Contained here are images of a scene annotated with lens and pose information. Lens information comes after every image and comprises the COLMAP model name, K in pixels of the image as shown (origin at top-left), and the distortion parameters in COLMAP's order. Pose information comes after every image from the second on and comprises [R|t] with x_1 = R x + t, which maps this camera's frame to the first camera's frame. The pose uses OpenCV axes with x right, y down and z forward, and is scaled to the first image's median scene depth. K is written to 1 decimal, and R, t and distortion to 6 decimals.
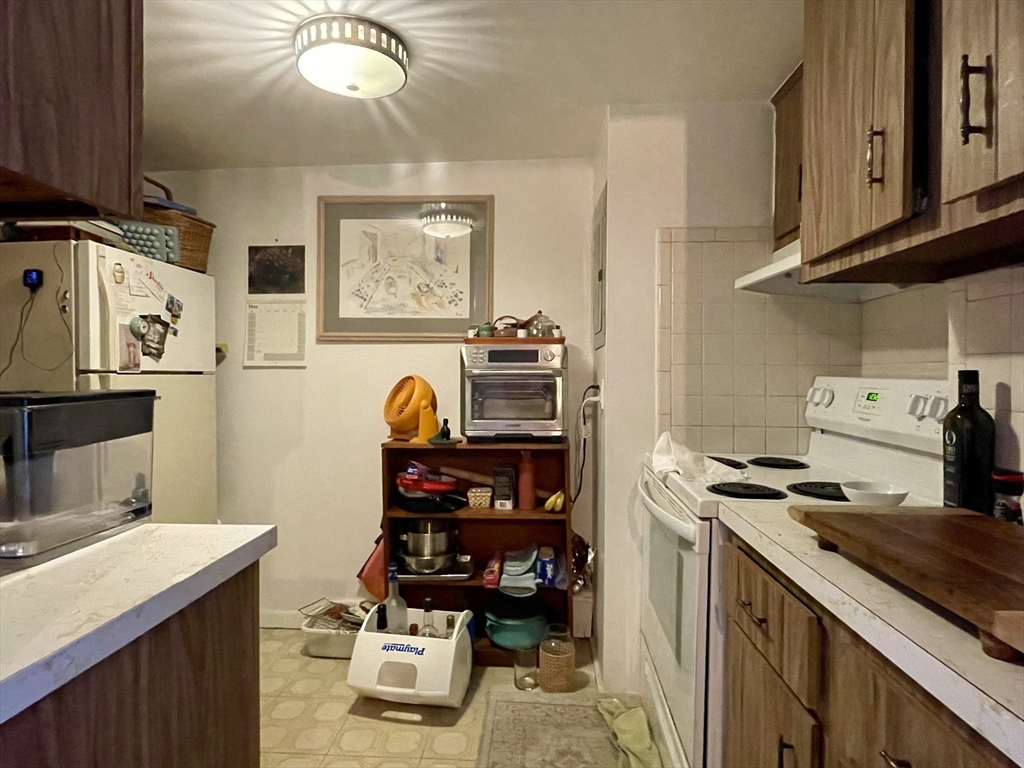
lens RADIAL K [[567.2, 0, 508.1], [0, 567.2, 378.8], [0, 0, 1]] dist [0.001592, 0.000155]
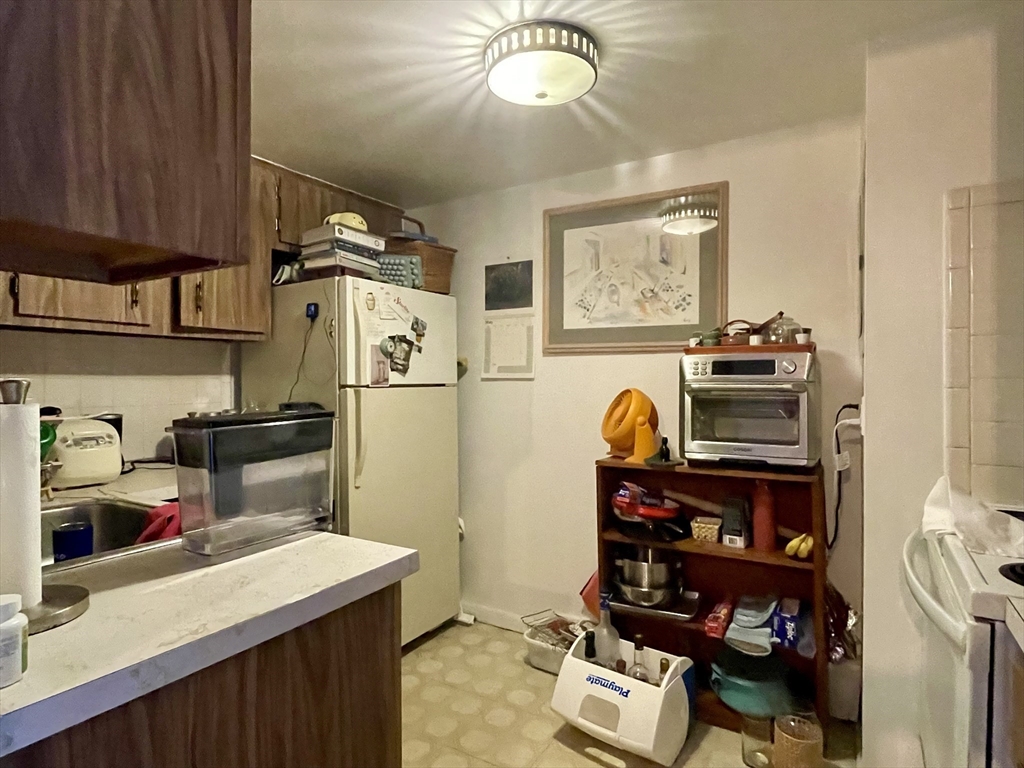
lens RADIAL K [[570.7, 0, 507.9], [0, 570.7, 379.7], [0, 0, 1]] dist [-0.004457, -0.000800]
pose [[0.887160, -0.002169, -0.461457, 0.089600], [-0.000326, 0.999986, -0.005326, -0.016935], [0.461462, 0.004875, 0.887146, 0.083013]]
